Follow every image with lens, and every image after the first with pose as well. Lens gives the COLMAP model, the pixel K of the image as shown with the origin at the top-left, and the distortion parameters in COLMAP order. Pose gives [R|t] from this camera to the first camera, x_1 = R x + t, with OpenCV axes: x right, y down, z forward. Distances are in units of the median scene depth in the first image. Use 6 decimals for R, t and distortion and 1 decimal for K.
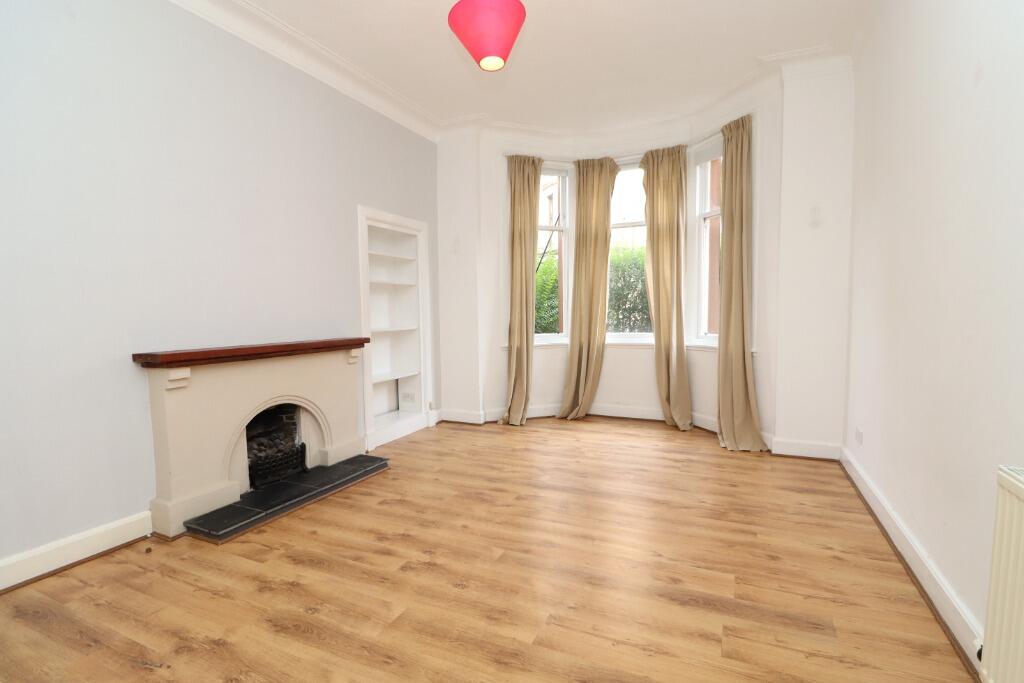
lens RADIAL K [[487.5, 0, 522.0], [0, 487.5, 344.5], [0, 0, 1]] dist [-0.000211, -0.015112]
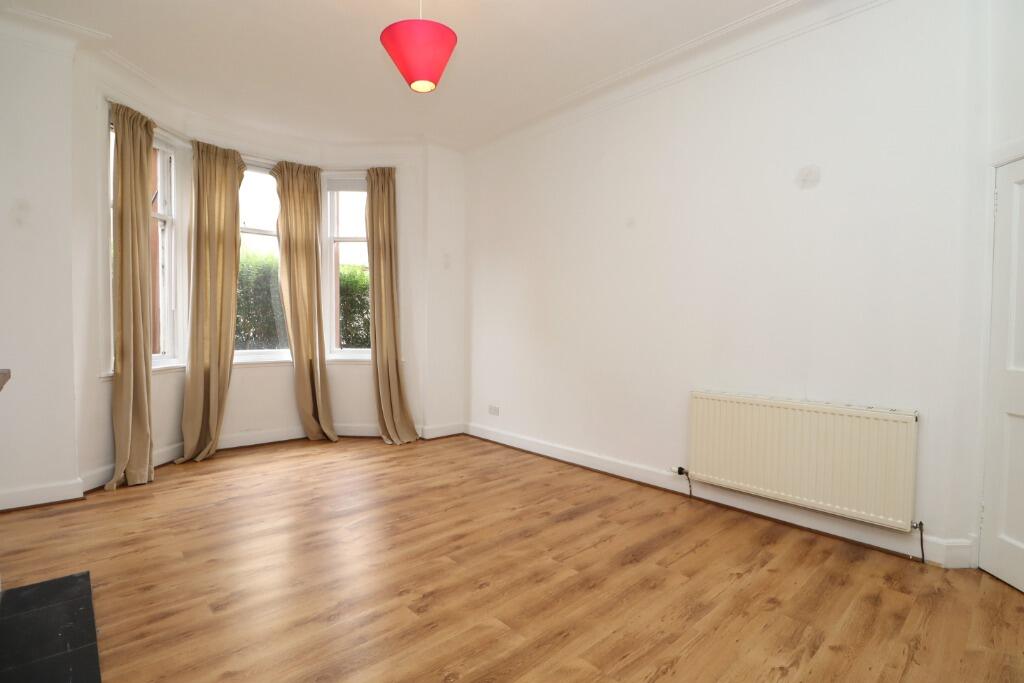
lens RADIAL K [[487.5, 0, 522.0], [0, 487.5, 344.5], [0, 0, 1]] dist [-0.000211, -0.015112]
pose [[0.380167, -0.019383, 0.924715, -0.564671], [0.049822, 0.998758, 0.000453, -0.013268], [-0.923575, 0.045899, 0.380660, 0.261875]]
